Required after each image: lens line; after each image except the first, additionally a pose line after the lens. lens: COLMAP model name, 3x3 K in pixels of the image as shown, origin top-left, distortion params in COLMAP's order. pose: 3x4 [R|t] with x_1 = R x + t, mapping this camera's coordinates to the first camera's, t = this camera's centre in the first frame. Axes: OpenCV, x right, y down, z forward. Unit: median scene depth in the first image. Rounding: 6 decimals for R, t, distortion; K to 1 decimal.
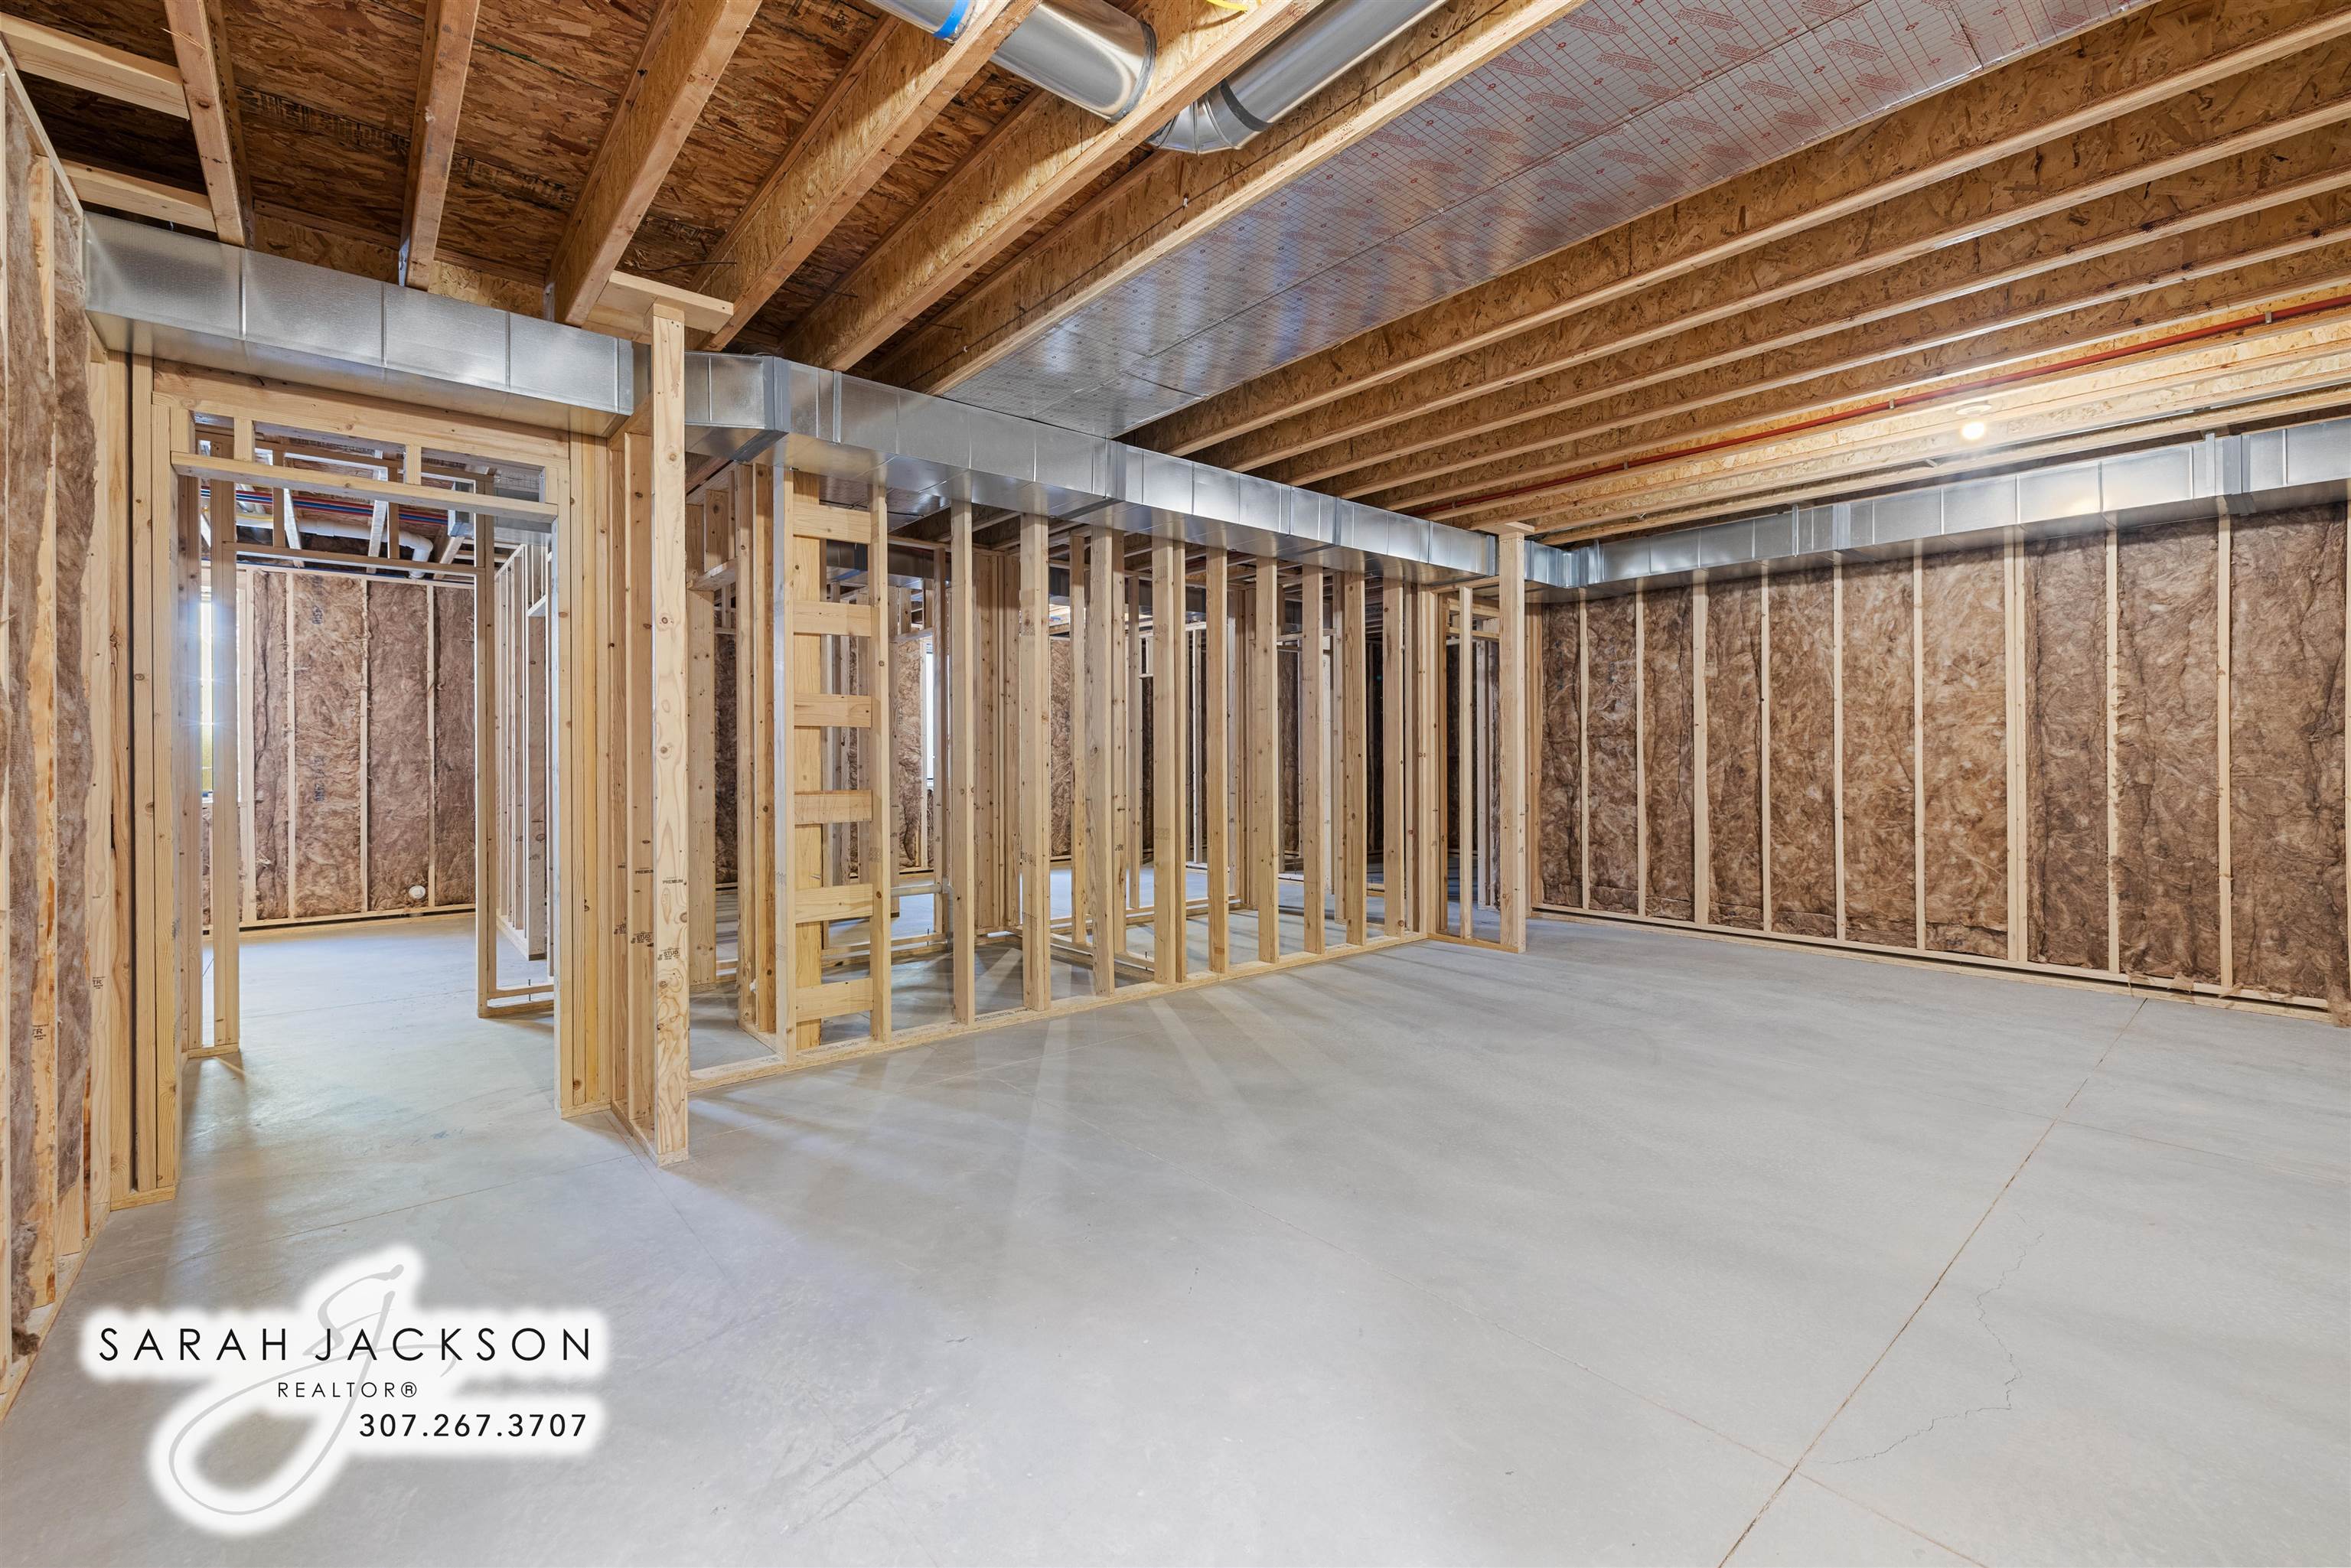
lens RADIAL K [[981.1, 0, 1166.3], [0, 981.1, 762.8], [0, 0, 1]] dist [0.001313, 0.000377]
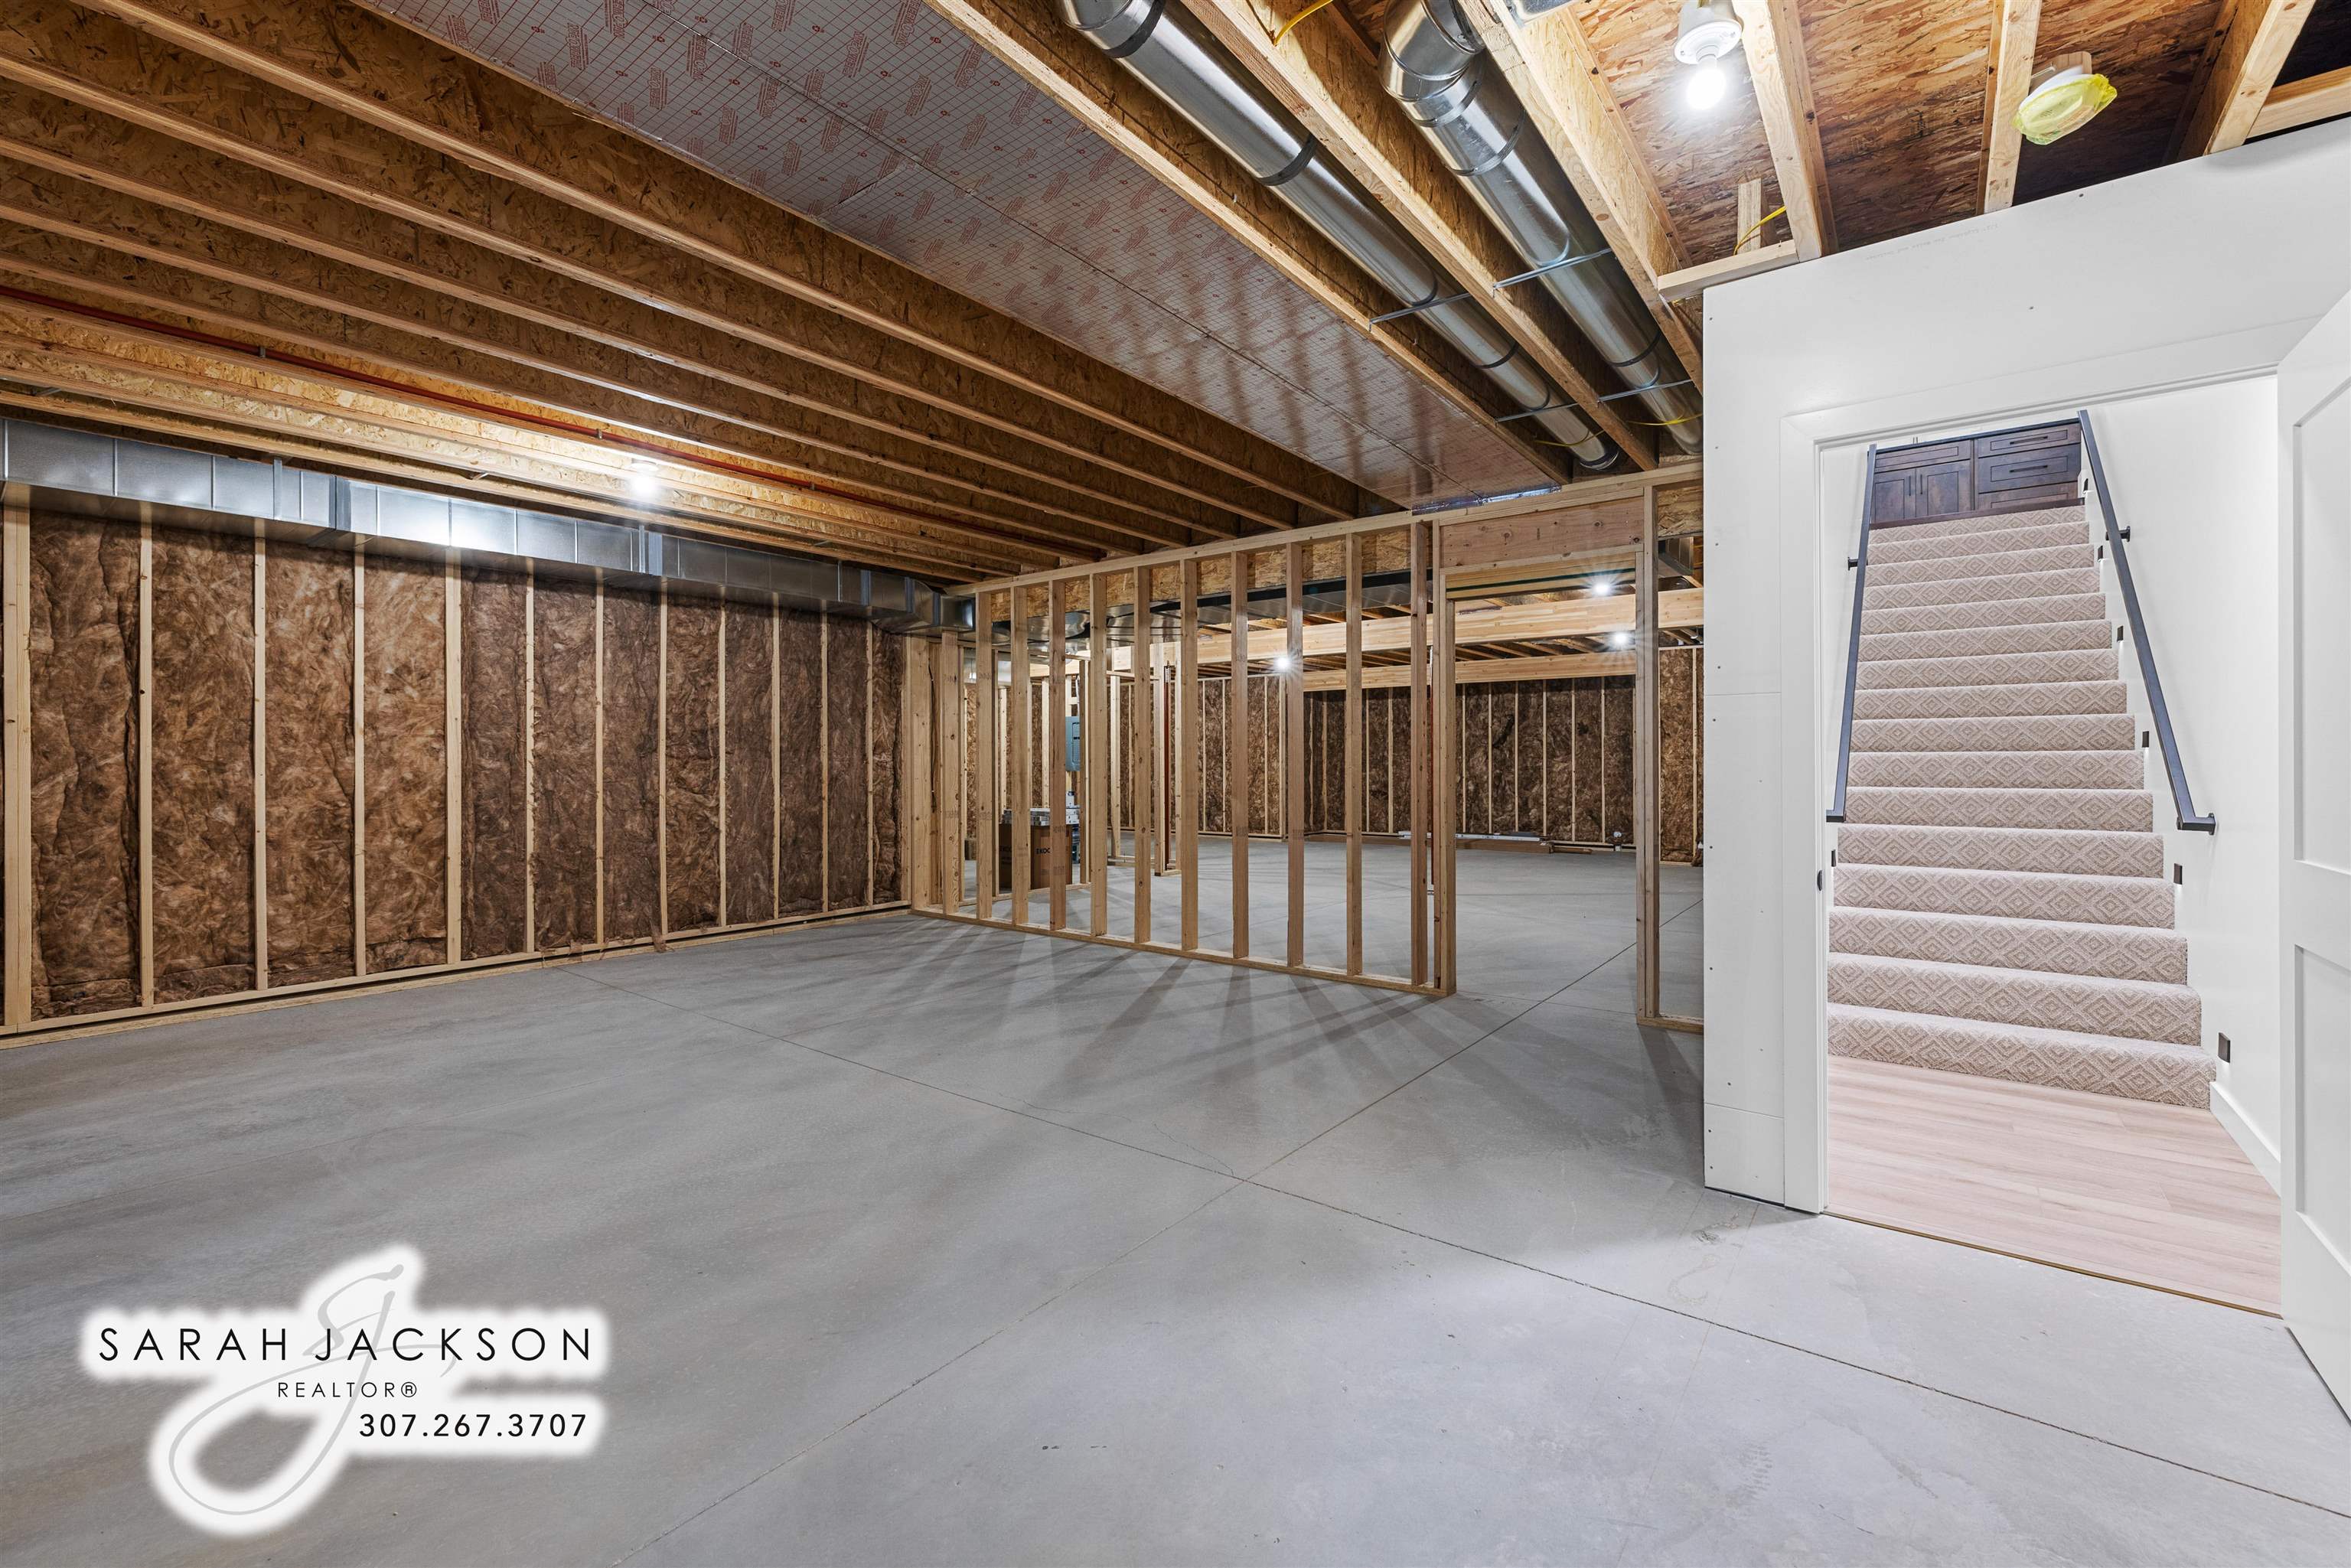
lens RADIAL K [[981.1, 0, 1170.7], [0, 981.1, 773.1], [0, 0, 1]] dist [0.001313, 0.000377]
pose [[-0.207790, -0.007129, 0.978147, -0.305434], [0.010588, 0.999898, 0.009536, -0.002633], [-0.978116, 0.012338, -0.207694, 0.447557]]
